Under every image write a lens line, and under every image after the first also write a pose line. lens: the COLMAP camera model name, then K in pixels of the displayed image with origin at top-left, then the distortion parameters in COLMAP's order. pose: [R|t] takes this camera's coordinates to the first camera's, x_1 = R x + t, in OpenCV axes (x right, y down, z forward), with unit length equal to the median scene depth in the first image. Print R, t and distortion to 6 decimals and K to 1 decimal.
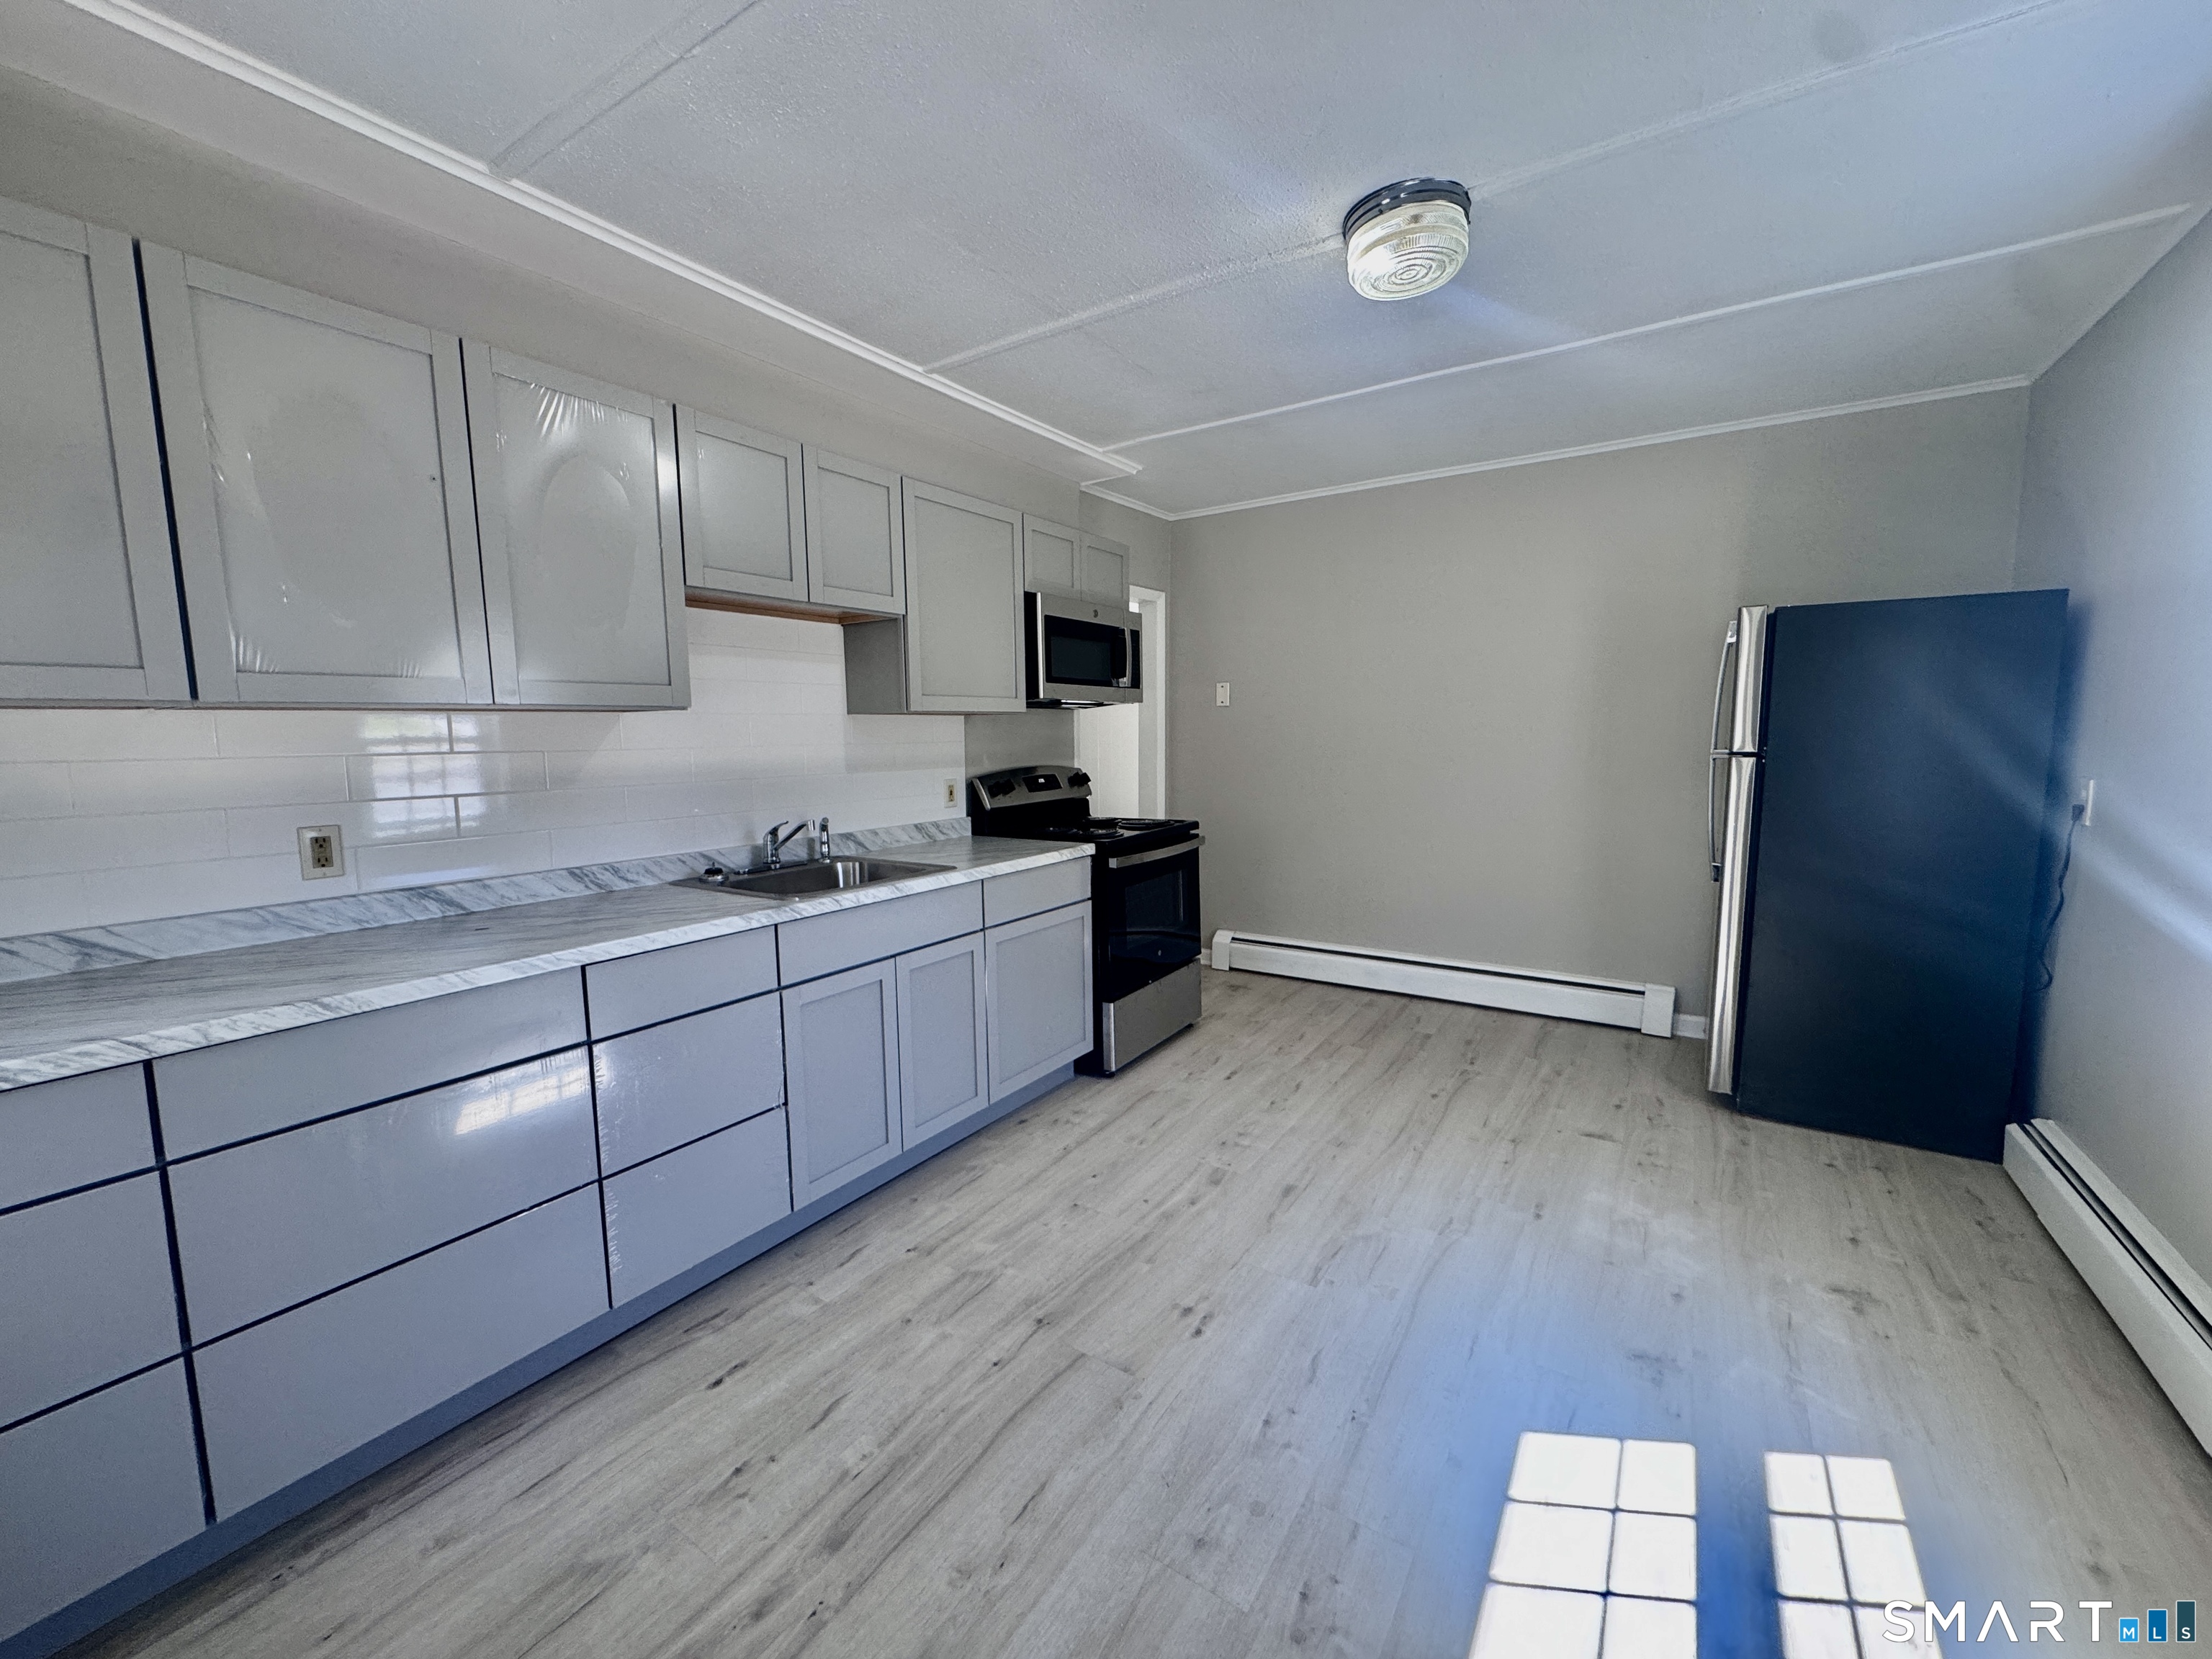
lens RADIAL K [[884.9, 0, 1107.1], [0, 884.9, 828.9], [0, 0, 1]] dist [-0.004082, 0.000518]
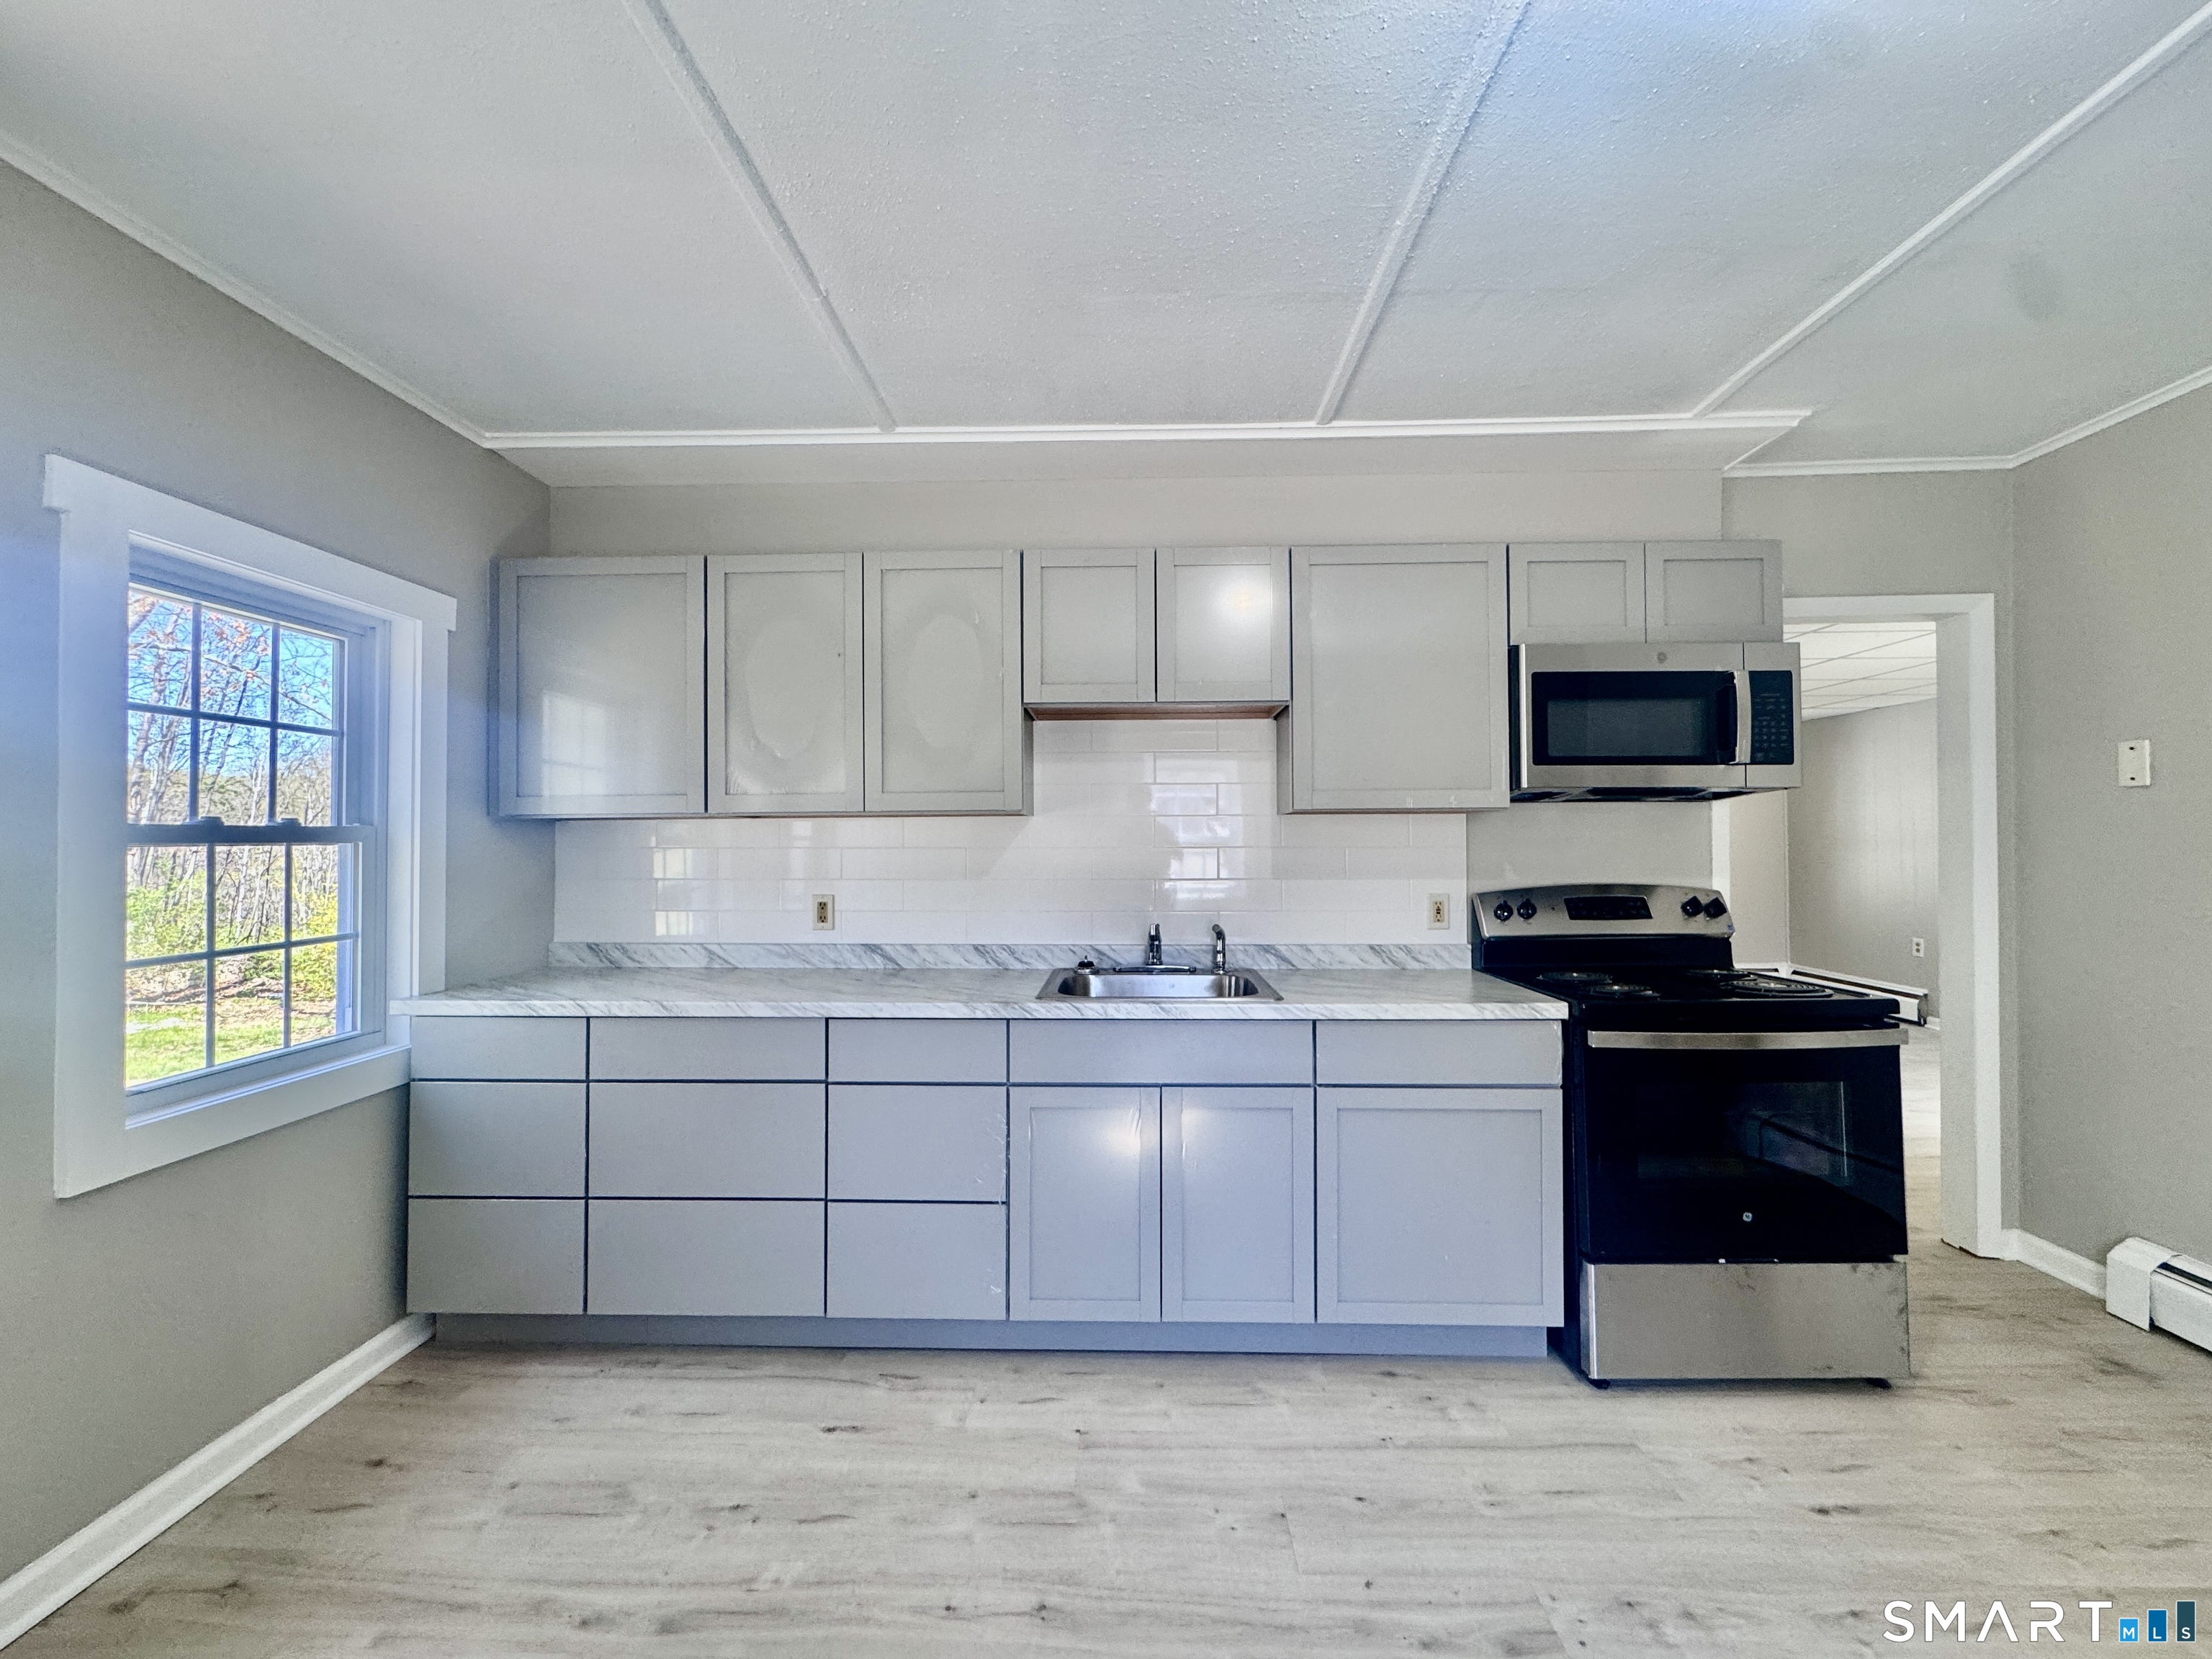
lens RADIAL K [[884.9, 0, 1107.1], [0, 884.9, 828.9], [0, 0, 1]] dist [-0.004082, 0.000518]
pose [[0.525029, -0.003389, -0.851078, 0.474208], [-0.096073, 0.993364, -0.063223, -0.048987], [0.845644, 0.114960, 0.521219, 0.458800]]
